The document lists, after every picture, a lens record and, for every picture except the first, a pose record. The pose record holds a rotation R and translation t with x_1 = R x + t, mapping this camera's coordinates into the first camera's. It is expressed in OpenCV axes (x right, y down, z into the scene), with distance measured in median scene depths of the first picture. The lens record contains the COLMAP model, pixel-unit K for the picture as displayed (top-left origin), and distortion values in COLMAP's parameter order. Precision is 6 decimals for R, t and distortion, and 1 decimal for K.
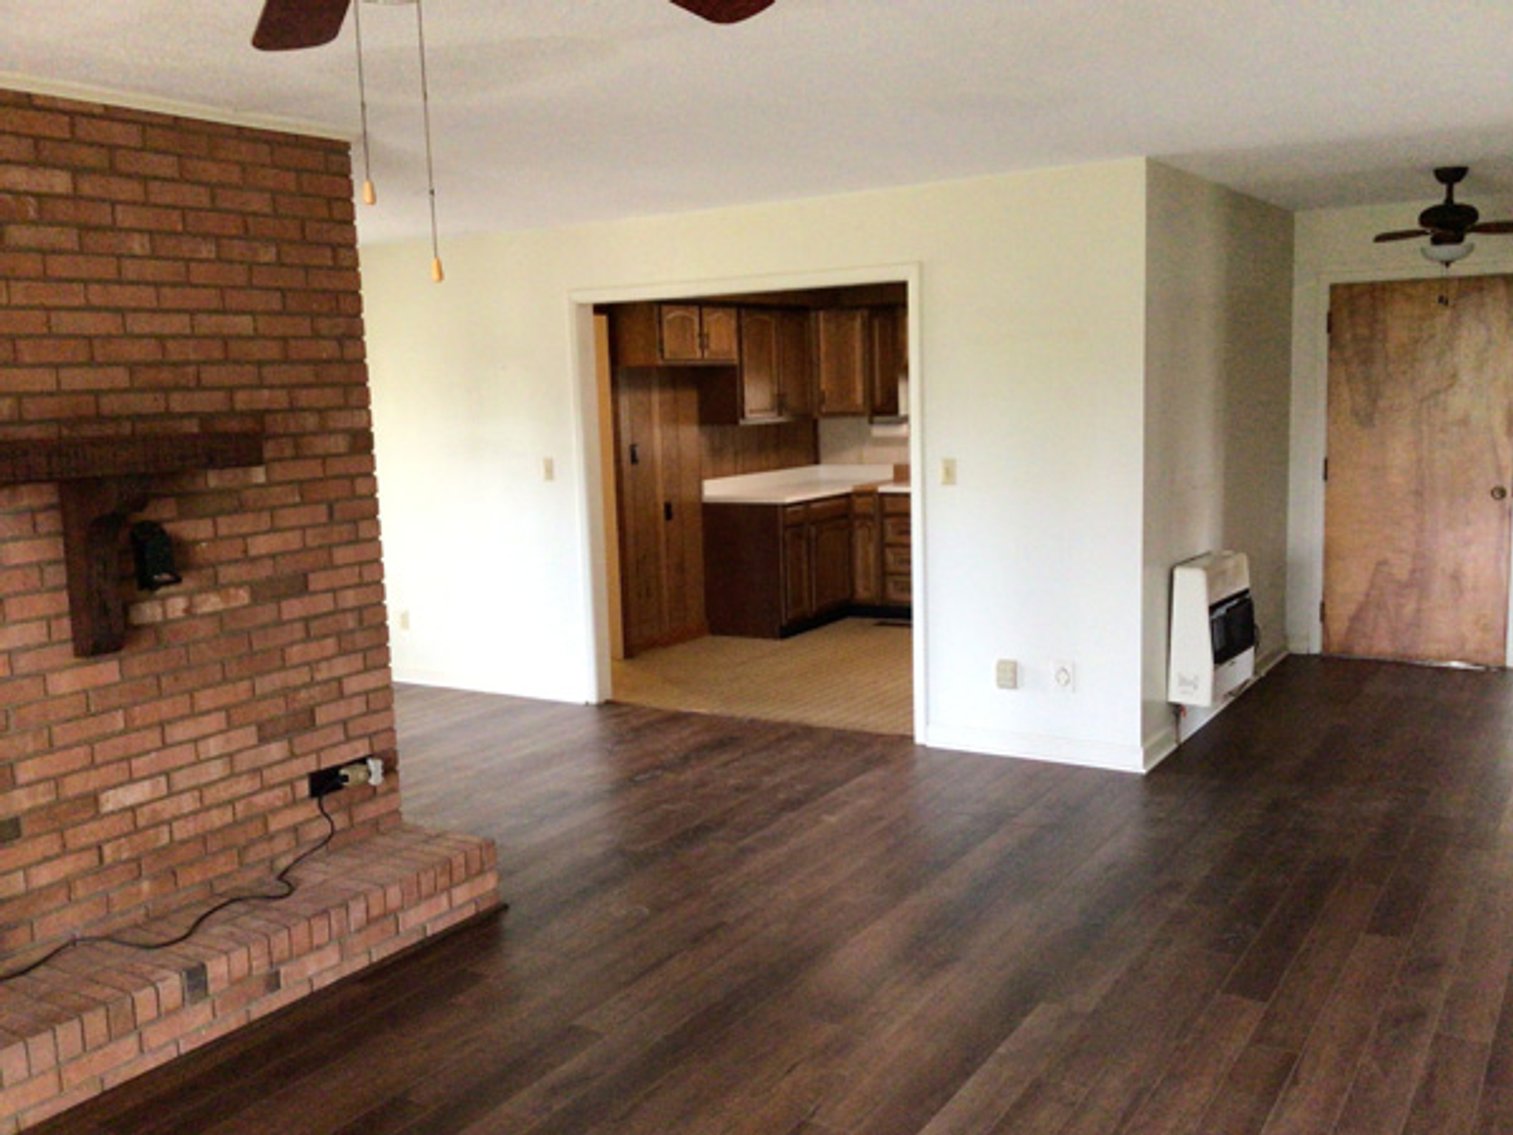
lens RADIAL K [[1373.8, 0, 797.8], [0, 1373.8, 566.7], [0, 0, 1]] dist [0.098472, -0.189353]
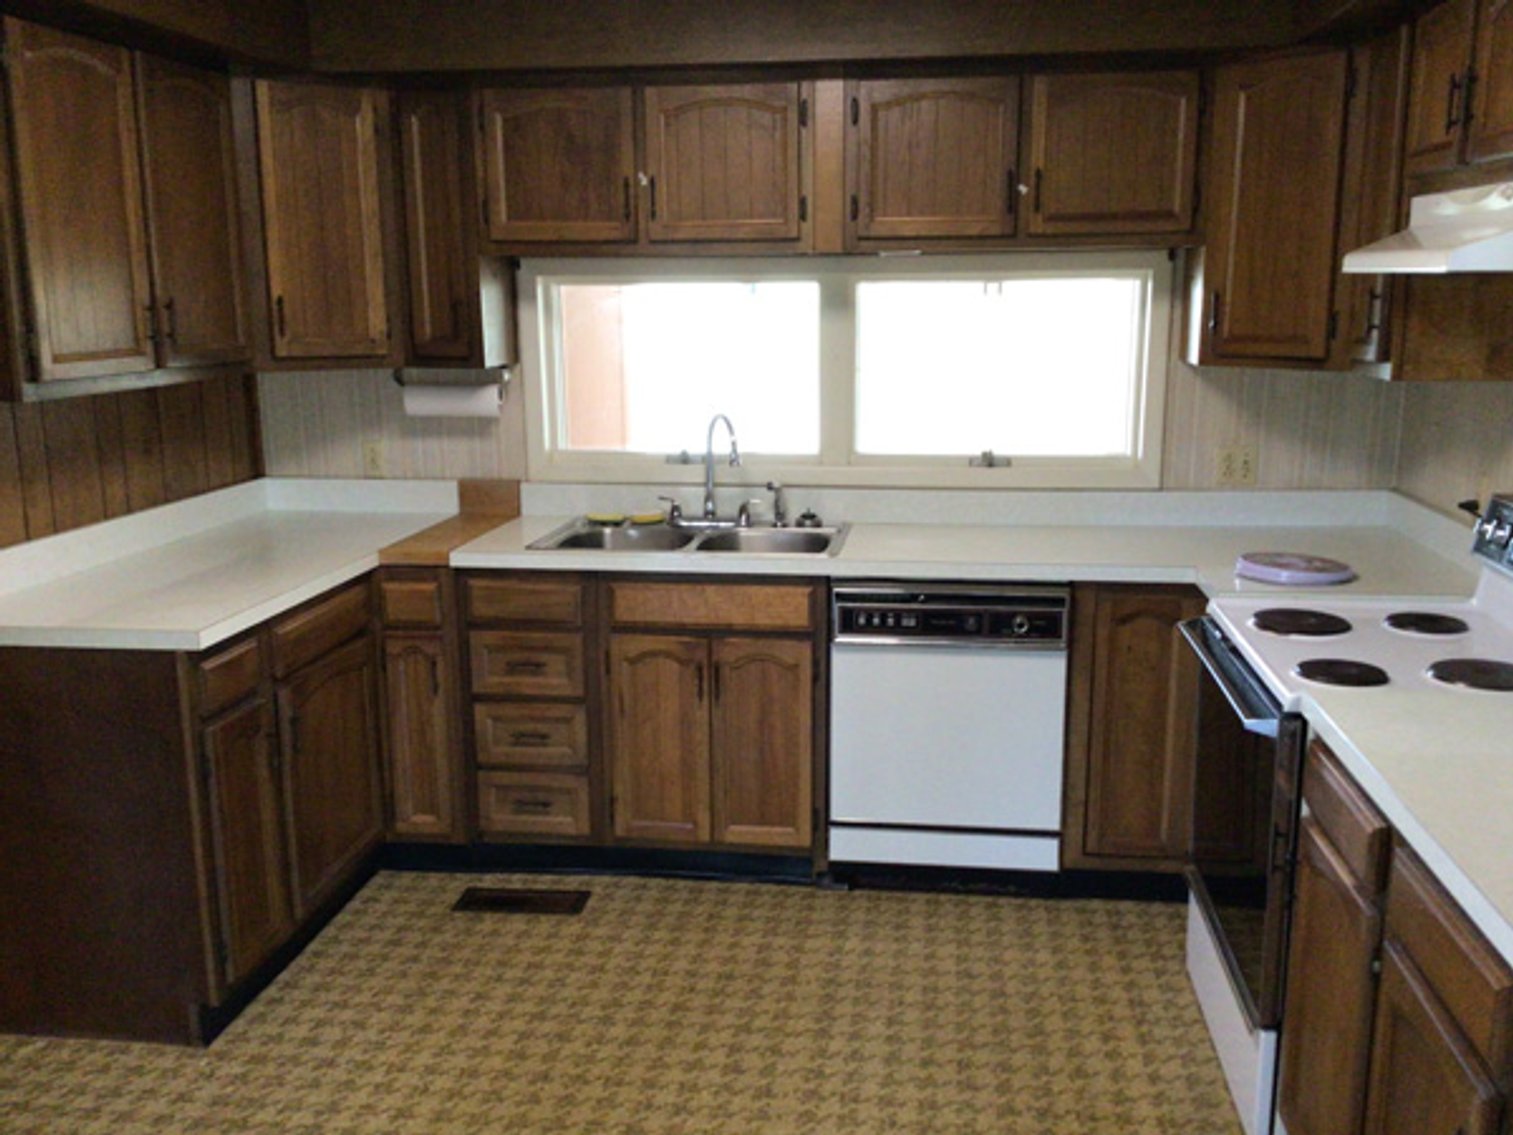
lens RADIAL K [[1373.8, 0, 762.2], [0, 1373.8, 569.8], [0, 0, 1]] dist [0.098472, -0.189353]
pose [[0.916354, -0.055108, 0.396558, -0.028915], [0.034161, 0.997632, 0.059699, -0.138793], [-0.398908, -0.041159, 0.916067, 1.147269]]
